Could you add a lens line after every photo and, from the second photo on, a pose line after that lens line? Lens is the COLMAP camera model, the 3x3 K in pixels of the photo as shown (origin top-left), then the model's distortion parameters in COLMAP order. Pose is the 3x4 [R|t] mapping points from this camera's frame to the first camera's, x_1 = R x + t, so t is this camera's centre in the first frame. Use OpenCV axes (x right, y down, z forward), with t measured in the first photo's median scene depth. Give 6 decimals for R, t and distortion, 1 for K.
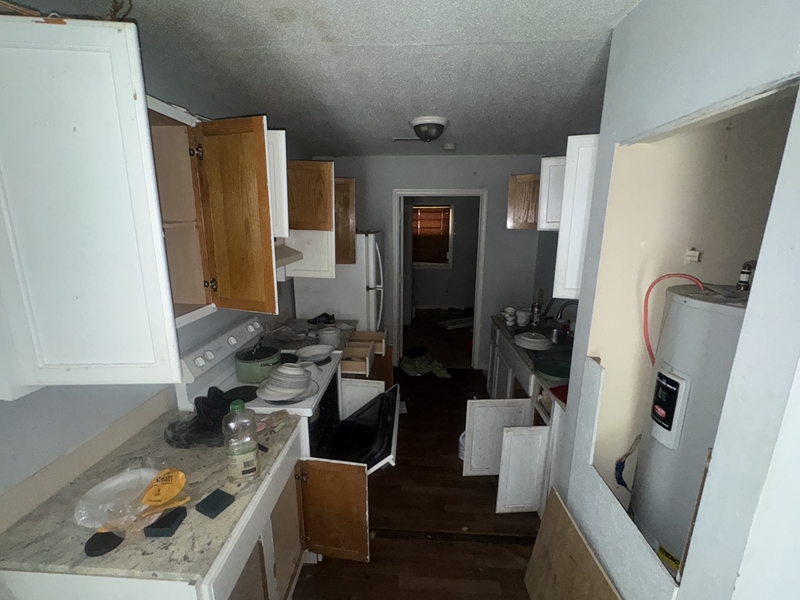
lens RADIAL K [[341.5, 0, 400.0], [0, 341.5, 300.0], [0, 0, 1]] dist [-0.000708, 0.000152]
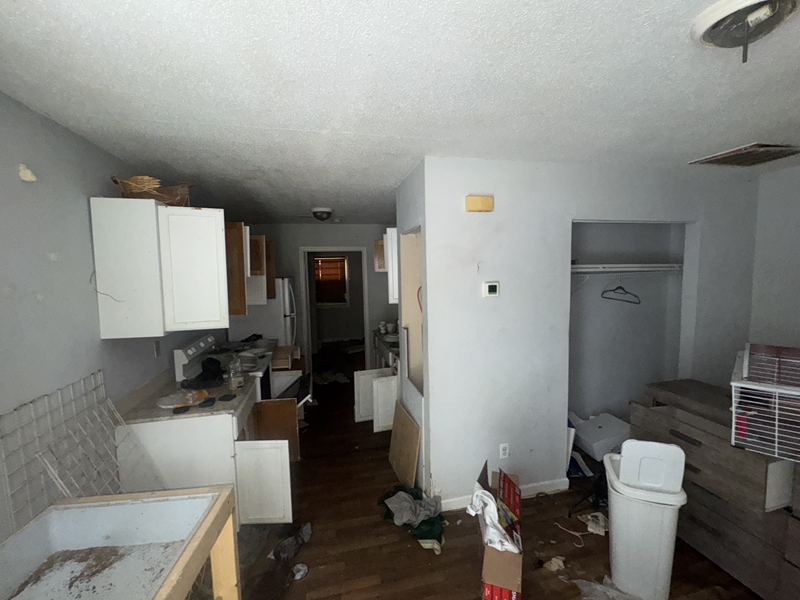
lens RADIAL K [[341.5, 0, 400.0], [0, 341.5, 300.0], [0, 0, 1]] dist [-0.000708, 0.000152]
pose [[0.960857, -0.048262, 0.272810, -0.021268], [0.085634, 0.988227, -0.126783, 0.137994], [-0.263480, 0.145182, 0.953677, -0.553373]]
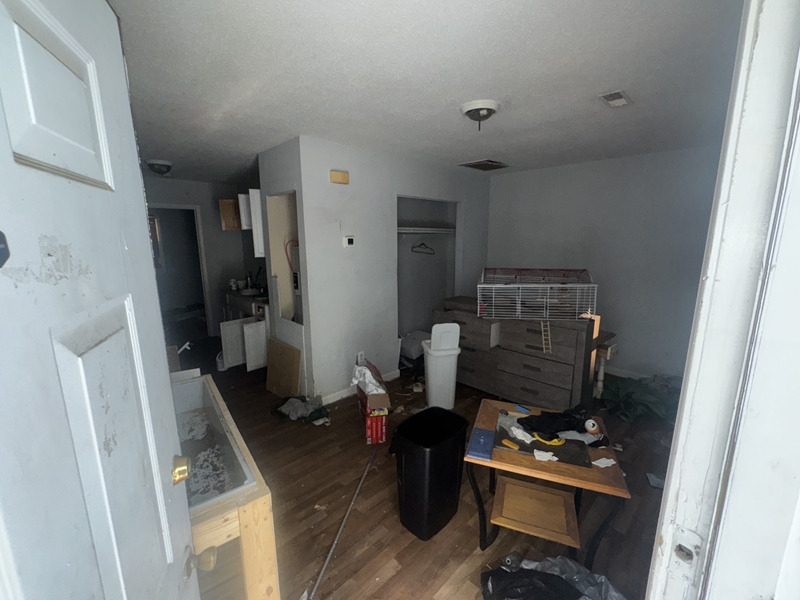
lens RADIAL K [[341.5, 0, 400.0], [0, 341.5, 300.0], [0, 0, 1]] dist [-0.000708, 0.000152]
pose [[0.682504, -0.141414, 0.717071, -0.334552], [0.168963, 0.985055, 0.033445, 0.213760], [-0.711084, 0.098333, 0.696197, -0.736638]]
